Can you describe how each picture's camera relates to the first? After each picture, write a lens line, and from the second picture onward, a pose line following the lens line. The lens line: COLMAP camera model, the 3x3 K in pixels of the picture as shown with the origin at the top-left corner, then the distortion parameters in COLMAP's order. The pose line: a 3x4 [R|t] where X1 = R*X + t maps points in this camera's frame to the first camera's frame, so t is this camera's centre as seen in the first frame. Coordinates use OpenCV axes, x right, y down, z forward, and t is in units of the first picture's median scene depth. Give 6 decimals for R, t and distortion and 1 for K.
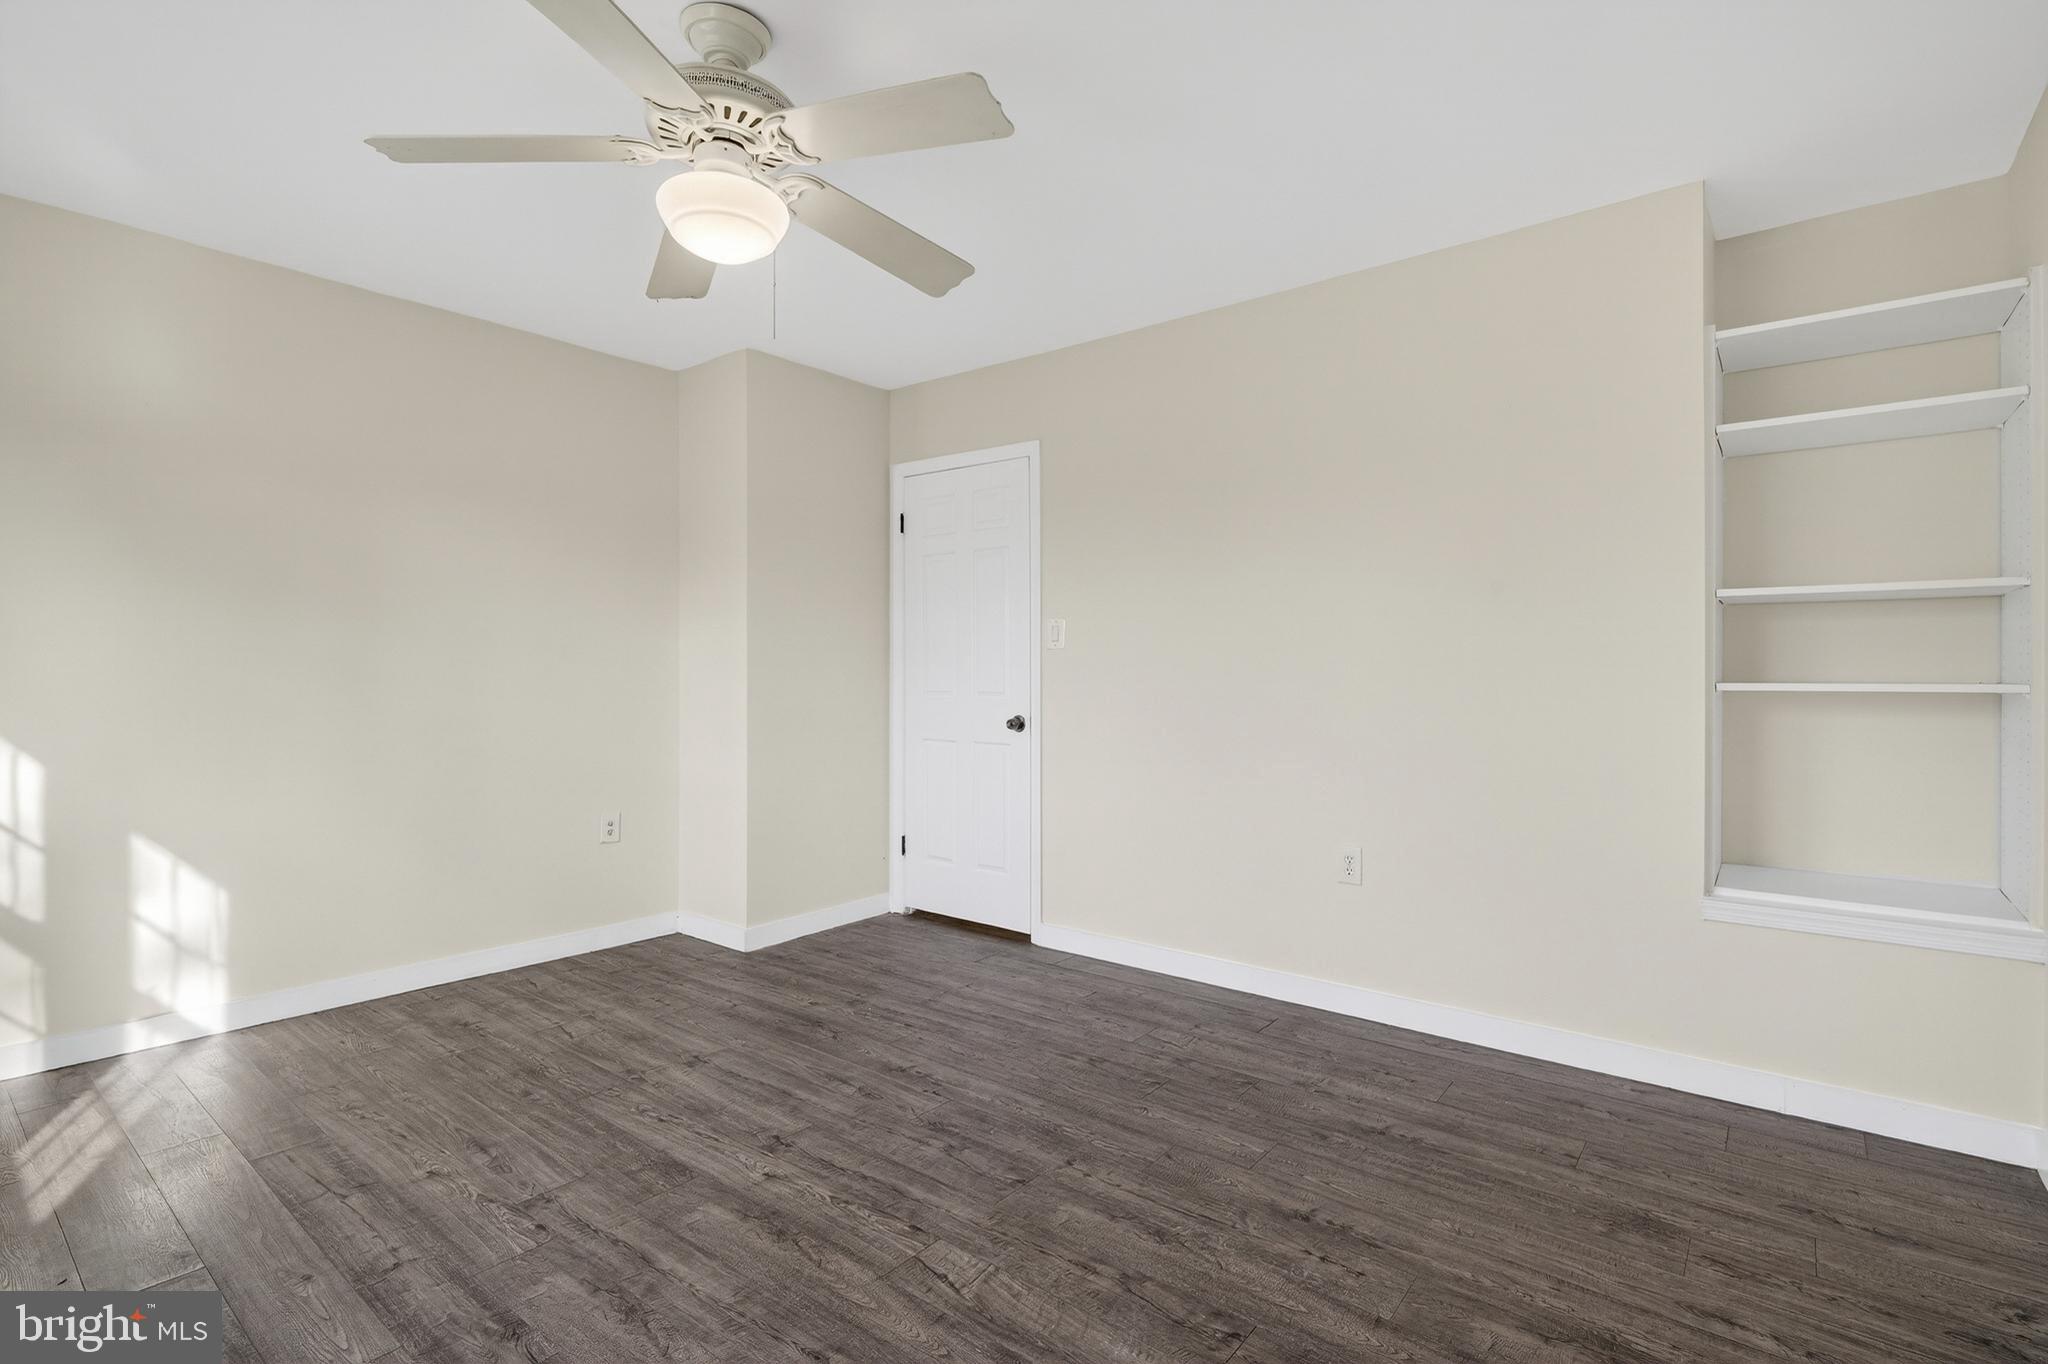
lens RADIAL K [[943.8, 0, 1037.6], [0, 943.8, 671.6], [0, 0, 1]] dist [-0.001120, -0.005909]
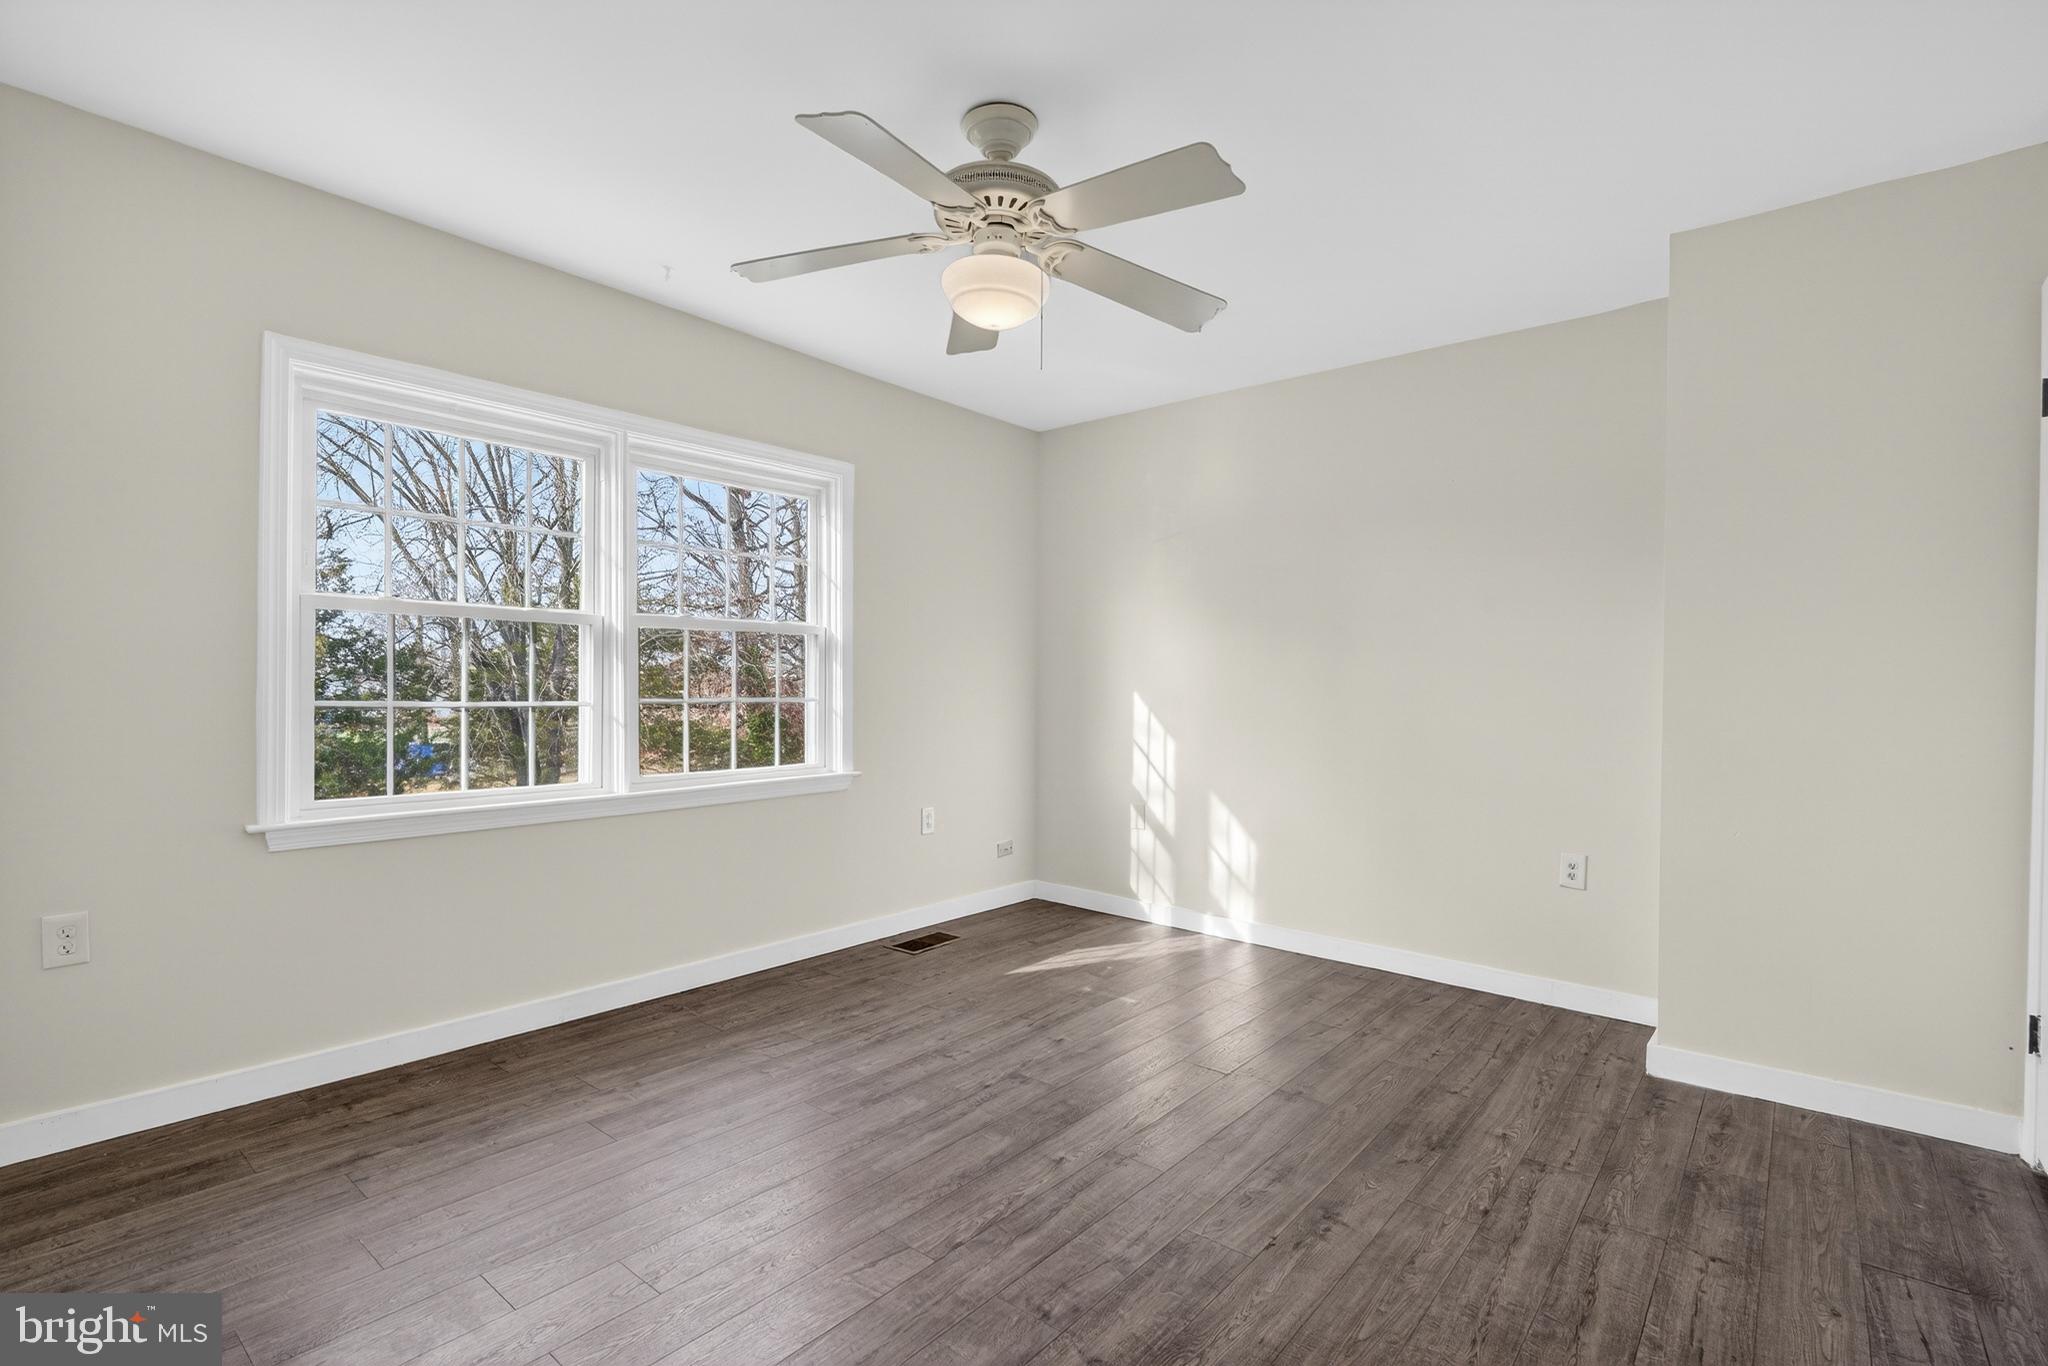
lens RADIAL K [[943.8, 0, 1037.6], [0, 943.8, 672.6], [0, 0, 1]] dist [-0.001120, -0.005909]
pose [[-0.008563, -0.010677, -0.999906, 0.520615], [-0.006788, 0.999921, -0.010619, -0.004070], [0.999940, 0.006697, -0.008635, 0.646305]]
